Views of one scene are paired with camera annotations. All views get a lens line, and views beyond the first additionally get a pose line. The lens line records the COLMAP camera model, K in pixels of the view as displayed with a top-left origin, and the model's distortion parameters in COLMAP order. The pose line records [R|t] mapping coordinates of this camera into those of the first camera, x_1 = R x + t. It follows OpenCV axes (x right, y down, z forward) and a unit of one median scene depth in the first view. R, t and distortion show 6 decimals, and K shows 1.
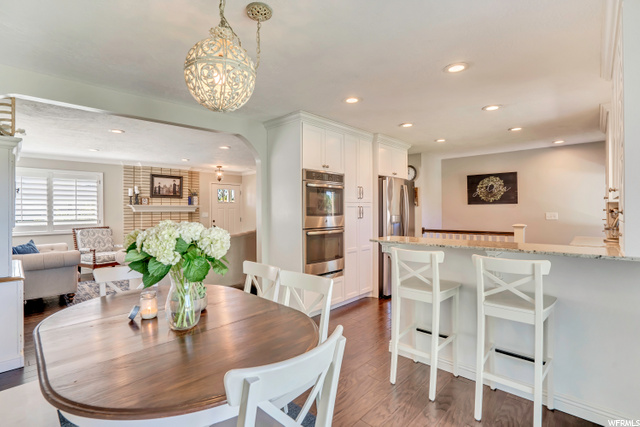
lens RADIAL K [[295.3, 0, 315.8], [0, 295.3, 211.5], [0, 0, 1]] dist [-0.003177, 0.001745]
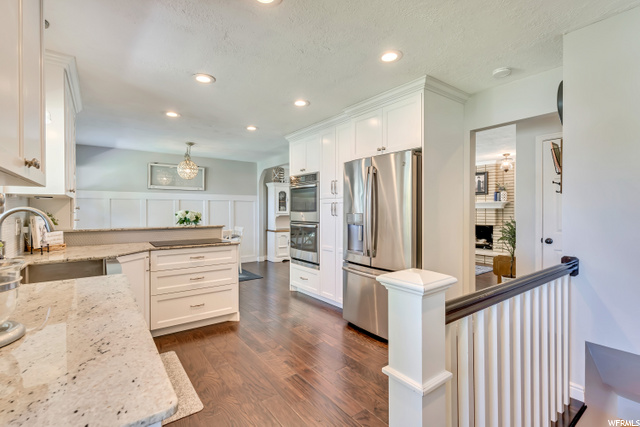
lens RADIAL K [[295.3, 0, 319.0], [0, 295.3, 213.3], [0, 0, 1]] dist [-0.003177, 0.001745]
pose [[-0.177545, 0.019708, -0.983915, 0.738715], [-0.002937, 0.999784, 0.020556, -0.001942], [0.984108, 0.006539, -0.177449, 0.789812]]
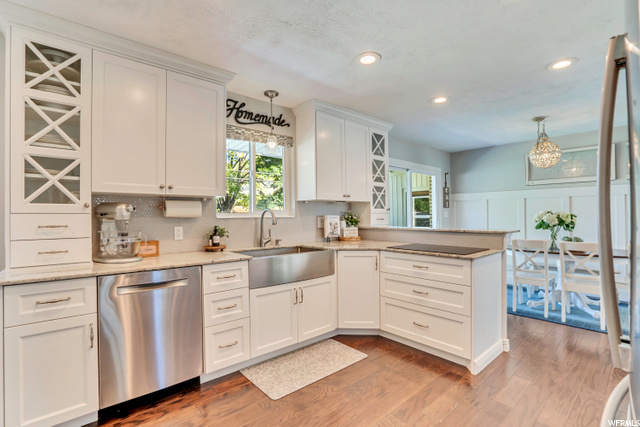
lens RADIAL K [[305.2, 0, 323.4], [0, 305.2, 216.4], [0, 0, 1]] dist [-0.023987, 0.003977]
pose [[-0.995639, 0.012230, 0.092483, 0.357685], [0.013235, 0.999860, 0.010267, 0.007418], [-0.092345, 0.011446, -0.995661, 0.943348]]
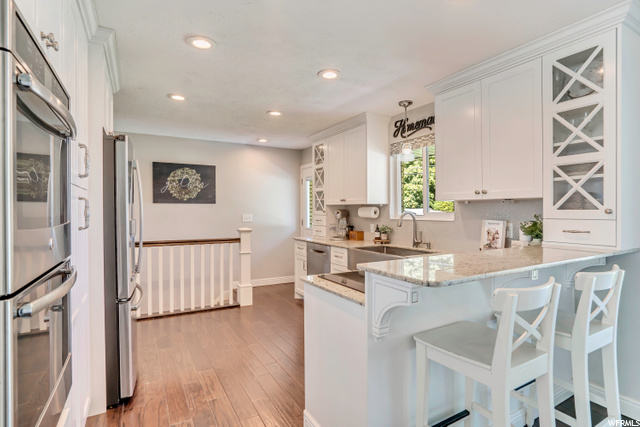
lens RADIAL K [[321.8, 0, 313.2], [0, 321.8, 215.1], [0, 0, 1]] dist [-0.031861, 0.003910]
pose [[0.303478, 0.000018, 0.952838, -0.098494], [-0.001293, 0.999999, 0.000393, 0.004856], [-0.952837, -0.001351, 0.303478, 0.430033]]
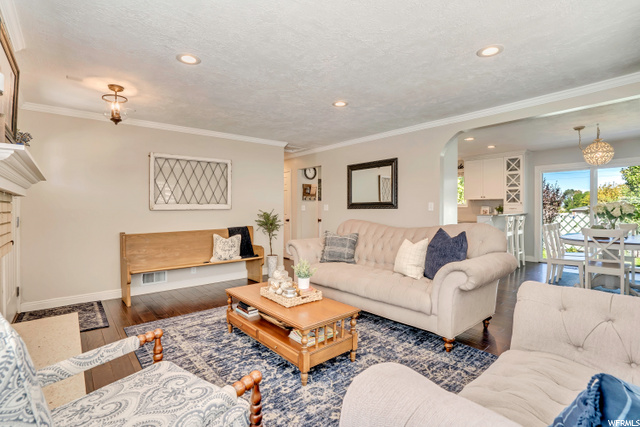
lens RADIAL K [[295.3, 0, 323.8], [0, 295.3, 215.3], [0, 0, 1]] dist [-0.003177, 0.001745]
pose [[0.113251, -0.013148, 0.993479, -0.875763], [0.009533, 0.999881, 0.012146, 0.027130], [-0.993521, 0.008095, 0.113363, 0.845282]]
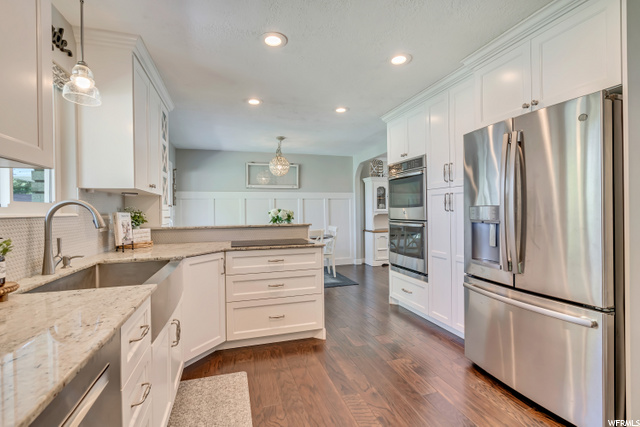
lens RADIAL K [[295.3, 0, 317.8], [0, 295.3, 211.9], [0, 0, 1]] dist [-0.003177, 0.001745]
pose [[-0.499652, 0.016896, -0.866062, 0.616739], [0.012357, 0.999847, 0.012377, 0.009137], [0.866138, -0.004518, -0.499784, 0.763588]]
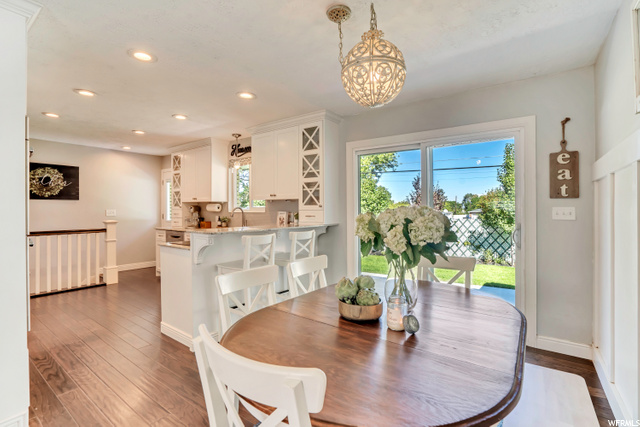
lens RADIAL K [[305.2, 0, 308.7], [0, 305.2, 209.7], [0, 0, 1]] dist [-0.023987, 0.003977]
pose [[-0.095899, 0.007820, 0.995360, -0.336152], [0.003081, 0.999967, -0.007560, 0.012921], [-0.995386, 0.002342, -0.095920, 0.333721]]
